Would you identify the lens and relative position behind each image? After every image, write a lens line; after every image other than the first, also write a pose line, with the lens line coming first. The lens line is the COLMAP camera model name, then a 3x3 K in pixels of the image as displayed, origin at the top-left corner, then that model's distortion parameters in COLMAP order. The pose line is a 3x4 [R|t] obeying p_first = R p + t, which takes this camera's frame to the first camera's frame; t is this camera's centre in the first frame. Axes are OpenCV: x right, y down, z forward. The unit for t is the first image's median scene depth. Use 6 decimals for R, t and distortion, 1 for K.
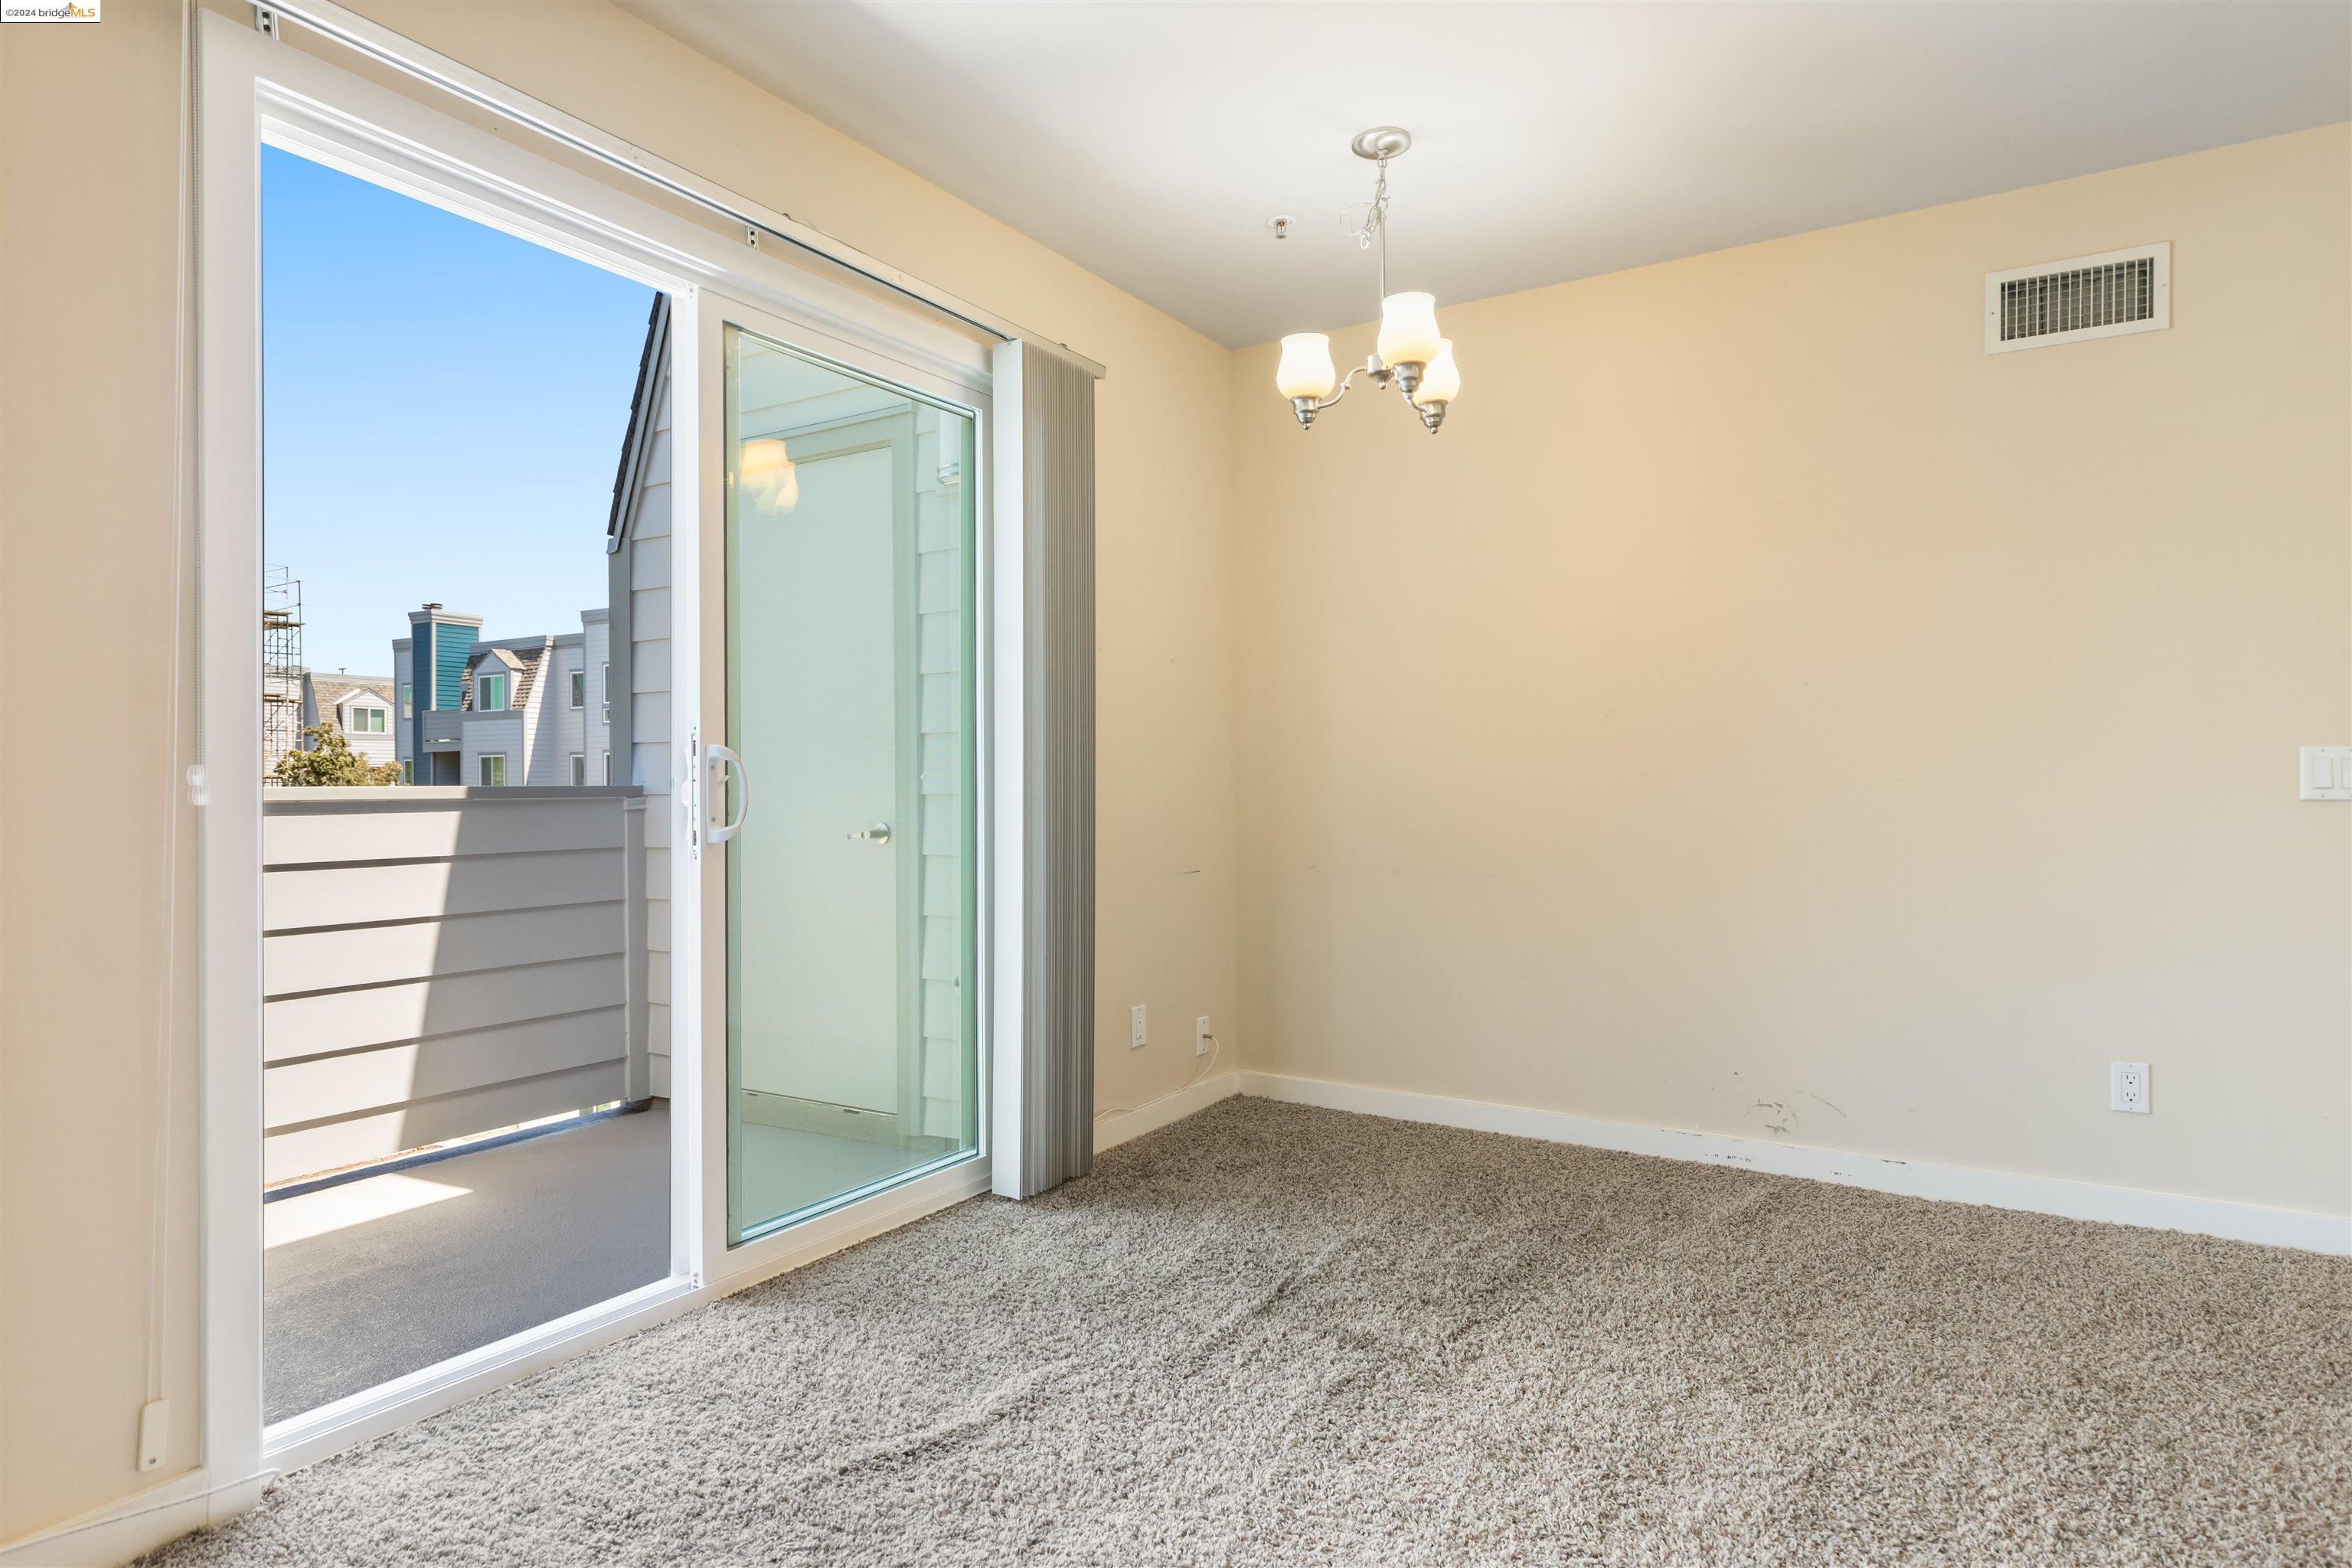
lens RADIAL K [[1331.1, 0, 1176.0], [0, 1331.1, 784.0], [0, 0, 1]] dist [0.006138, 0.000268]
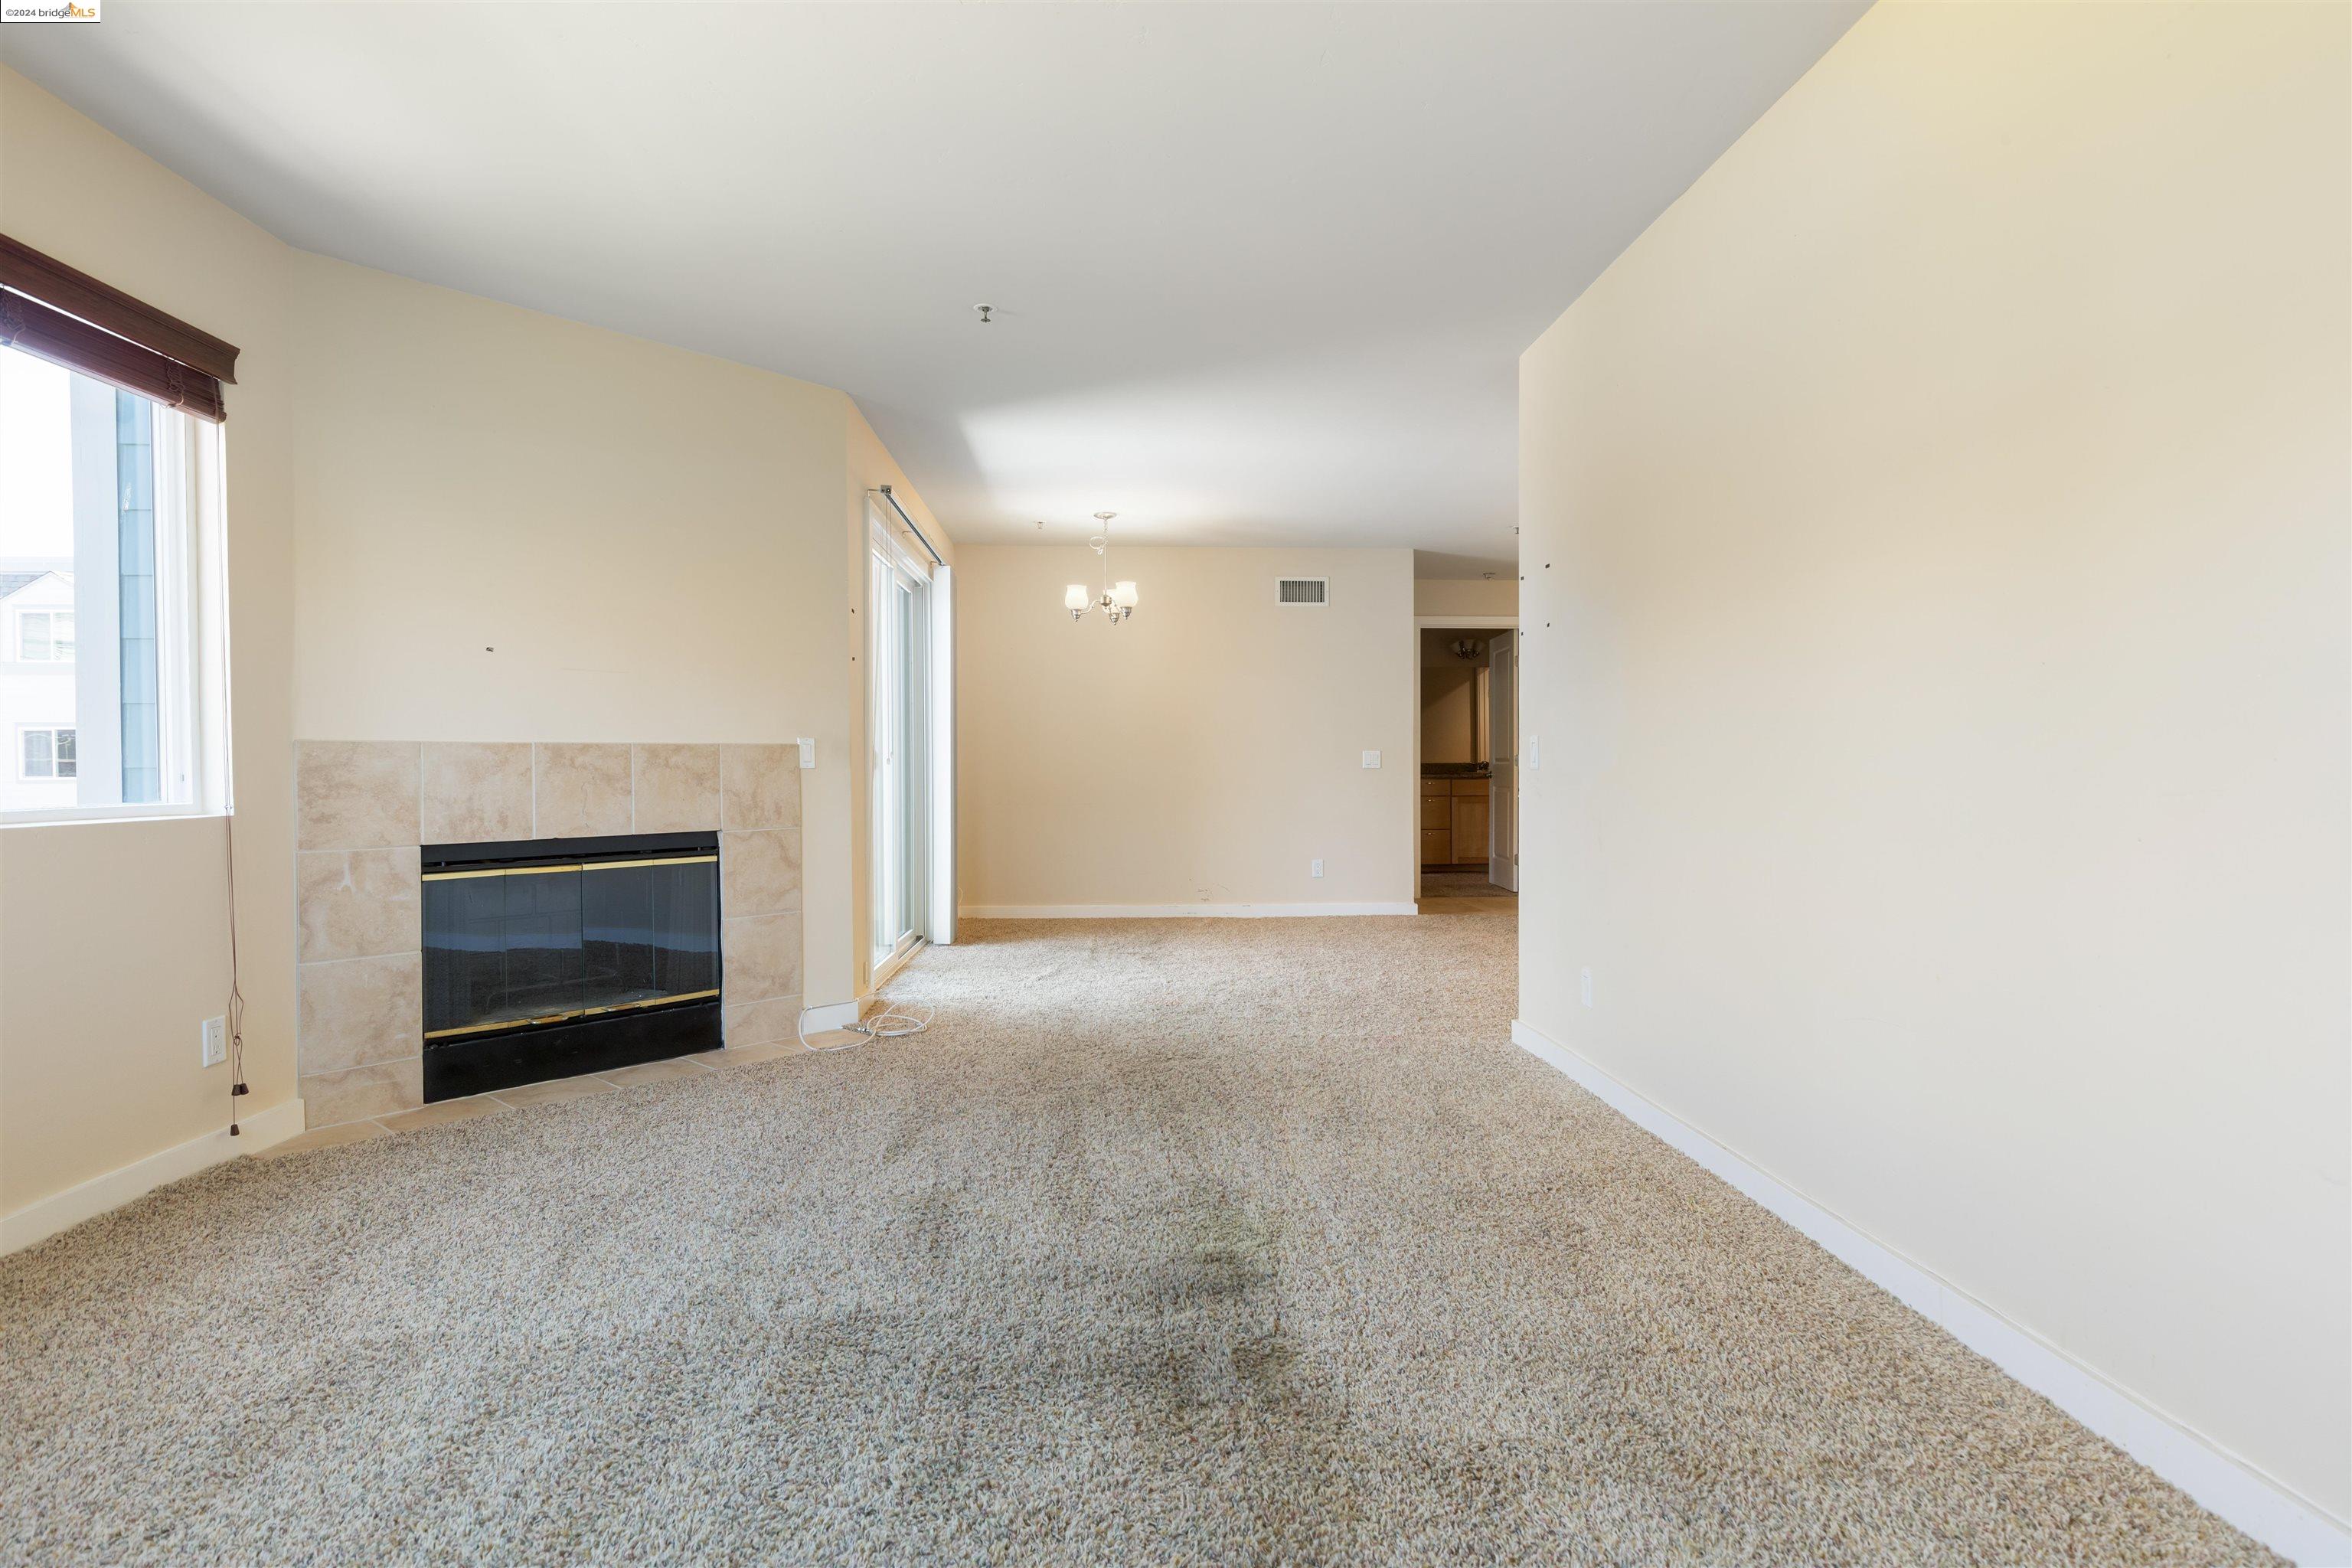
lens RADIAL K [[1186.3, 0, 1180.0], [0, 1186.3, 783.7], [0, 0, 1]] dist [-0.000871, -0.000096]
pose [[0.821158, -0.006416, 0.570665, -0.118567], [-0.001487, 0.999909, 0.013381, 0.001575], [-0.570699, -0.011836, 0.821074, -0.111864]]
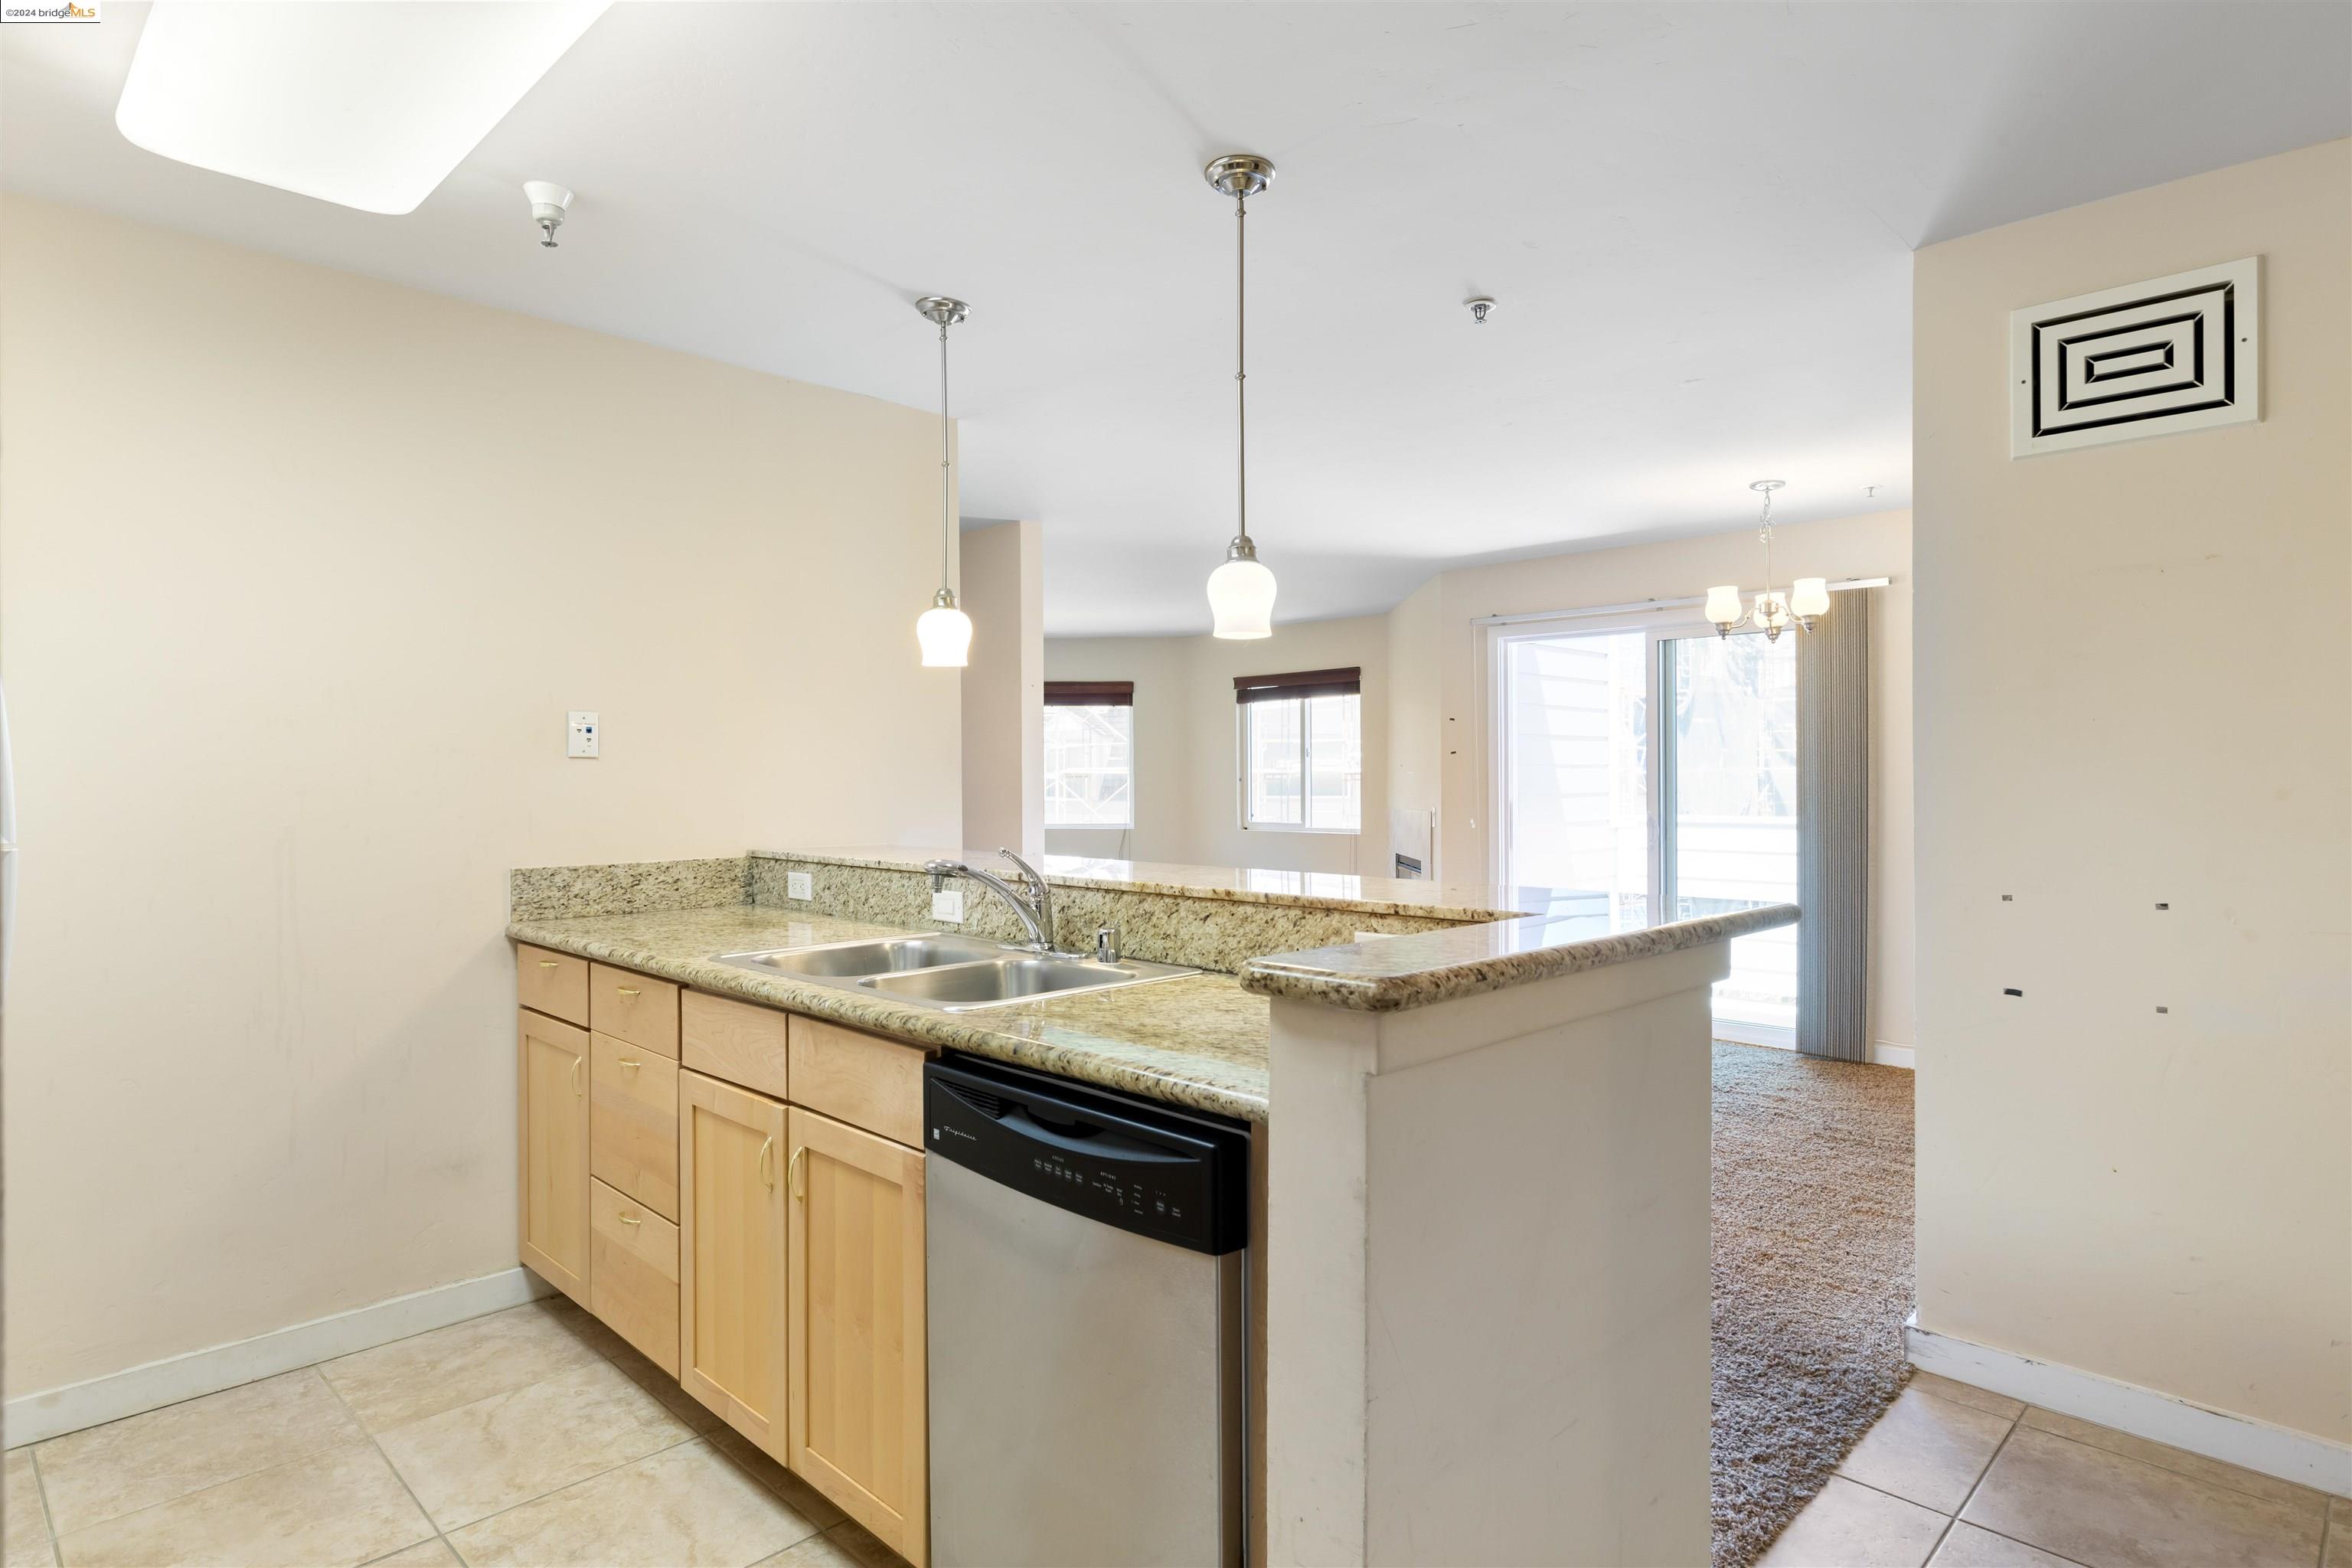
lens RADIAL K [[1287.8, 0, 1176.0], [0, 1287.8, 784.0], [0, 0, 1]] dist [0.005703, 0.000110]
pose [[-0.230825, 0.010554, -0.972938, 0.229721], [0.005129, 0.999940, 0.009630, -0.011131], [0.972982, -0.002767, -0.230866, 0.070764]]
